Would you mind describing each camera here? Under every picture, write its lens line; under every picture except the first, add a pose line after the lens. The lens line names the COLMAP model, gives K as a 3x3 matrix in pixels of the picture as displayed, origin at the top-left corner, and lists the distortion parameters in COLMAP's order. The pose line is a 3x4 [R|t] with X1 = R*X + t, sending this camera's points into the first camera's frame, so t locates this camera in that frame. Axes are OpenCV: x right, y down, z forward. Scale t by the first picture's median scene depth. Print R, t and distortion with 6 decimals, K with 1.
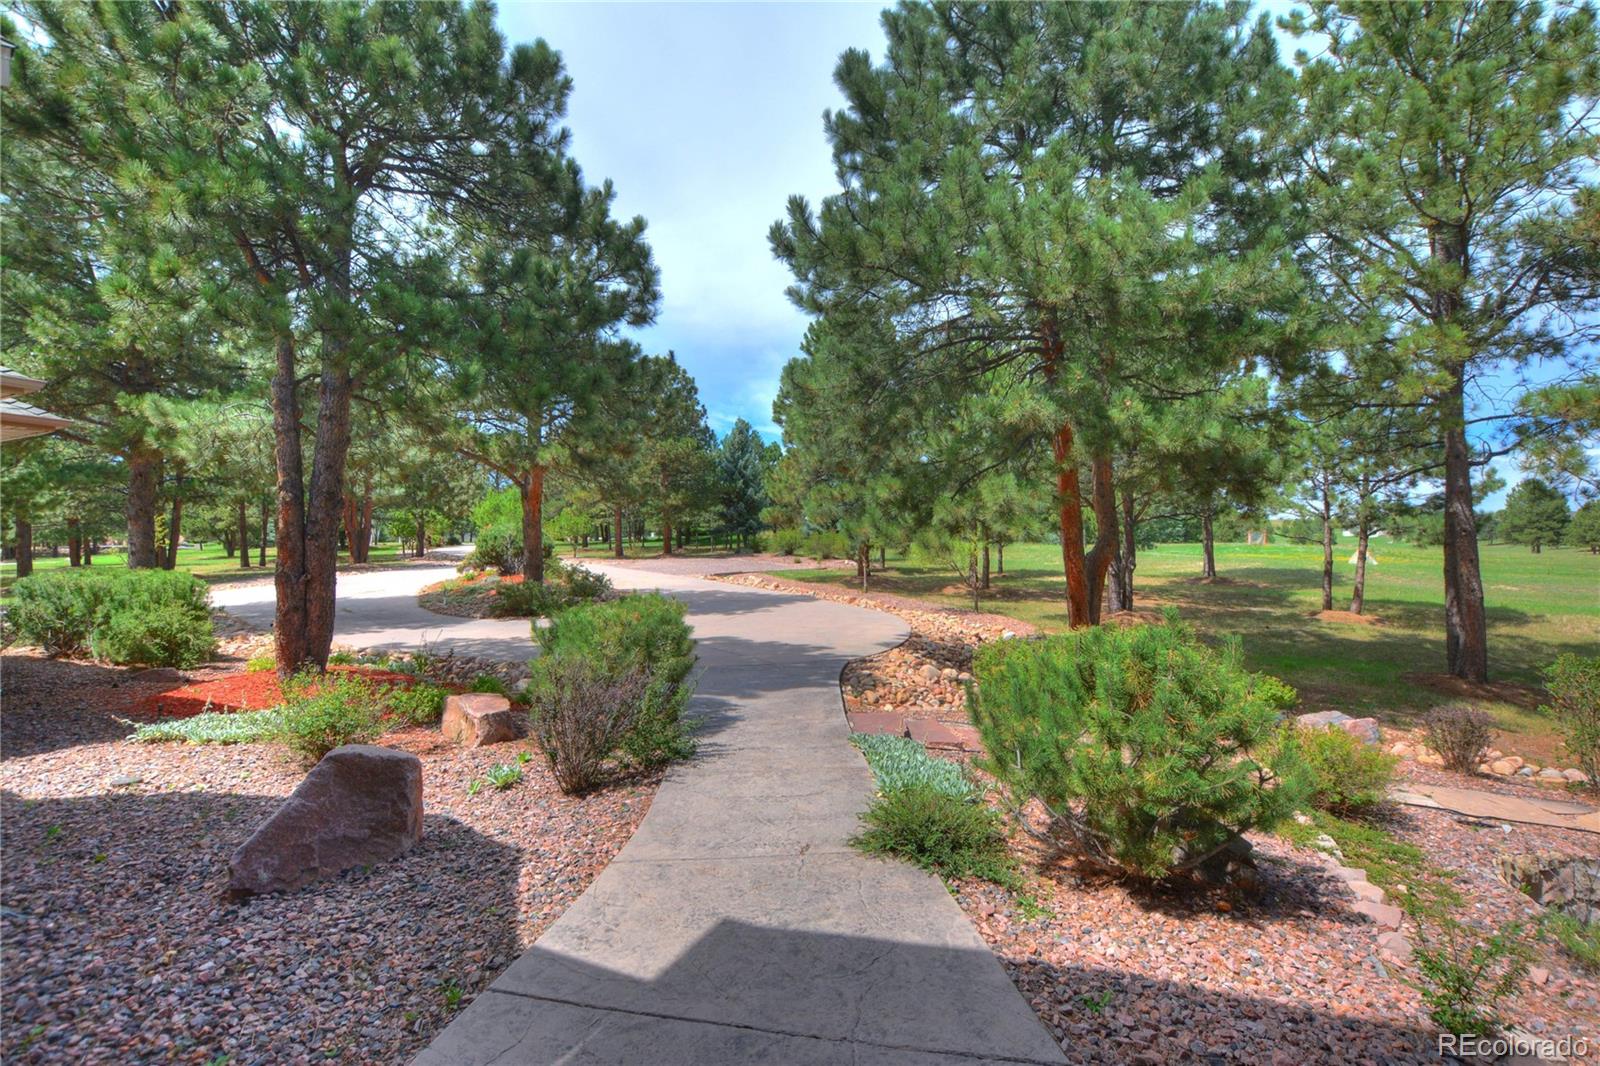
lens RADIAL K [[708.8, 0, 802.1], [0, 708.8, 535.8], [0, 0, 1]] dist [-0.029406, 0.002087]
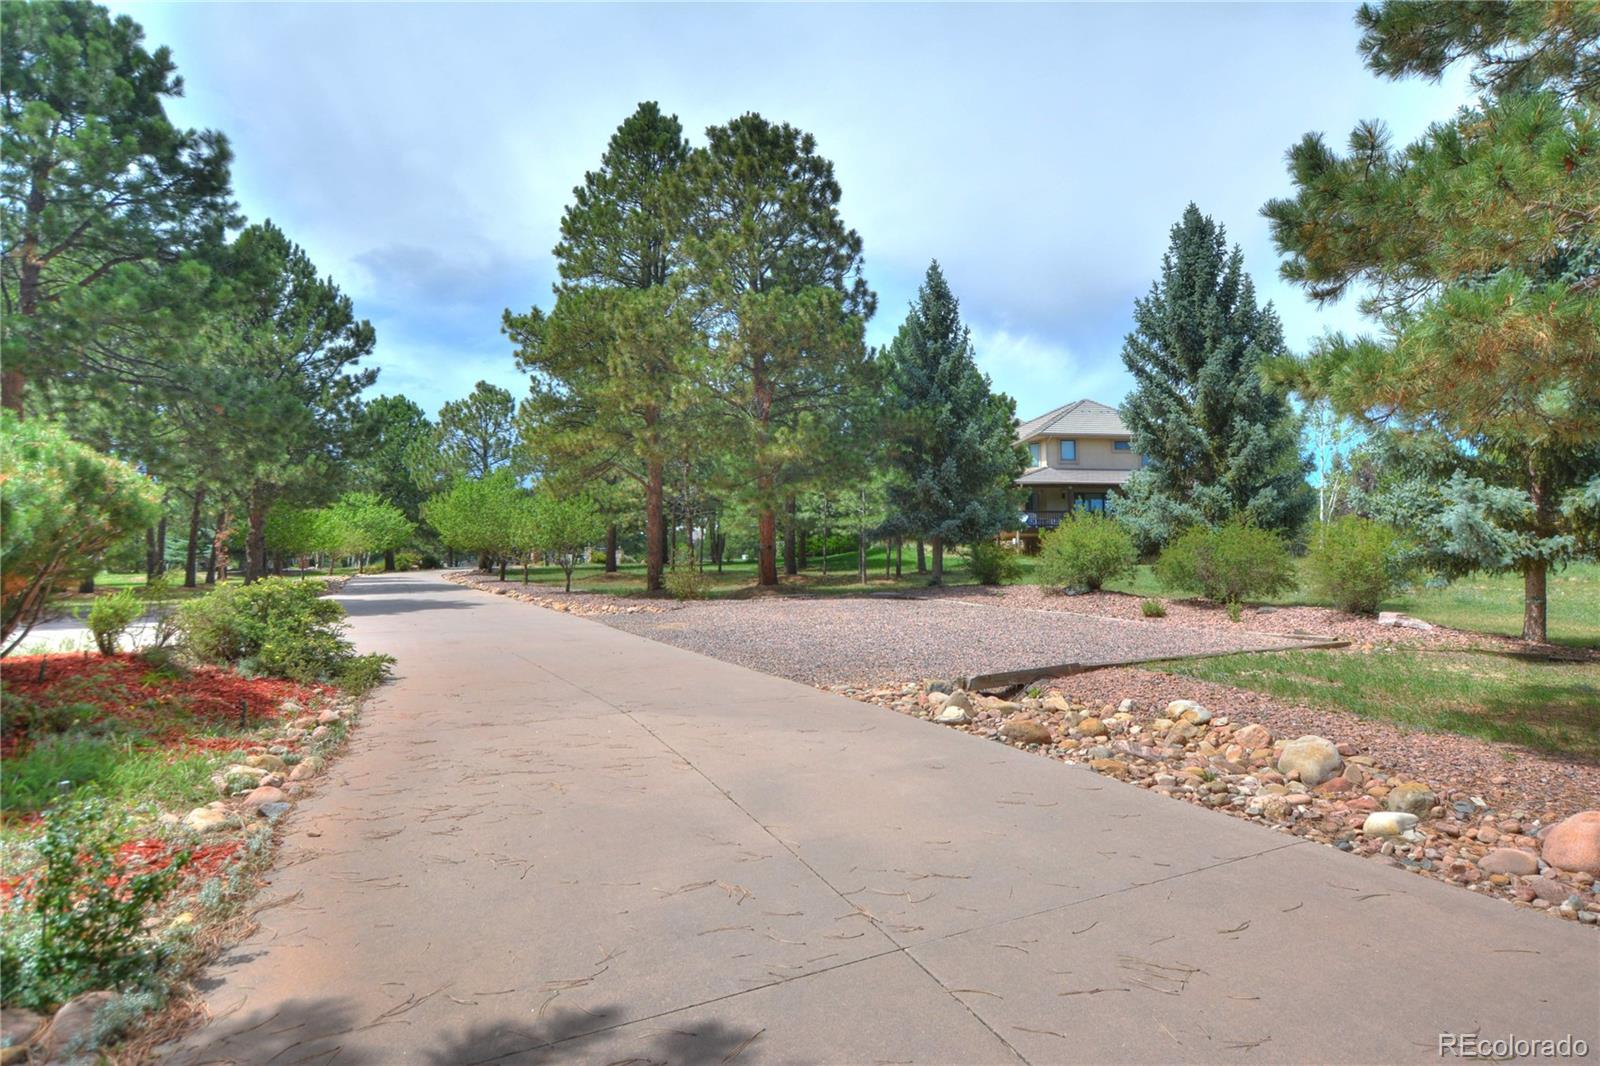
lens RADIAL K [[876.9, 0, 800.2], [0, 876.9, 535.6], [0, 0, 1]] dist [-0.001098, -0.000028]
pose [[0.988490, 0.000312, -0.151287, -0.091467], [-0.005118, 0.999494, -0.031380, 0.011662], [0.151200, 0.031793, 0.987992, 0.488965]]
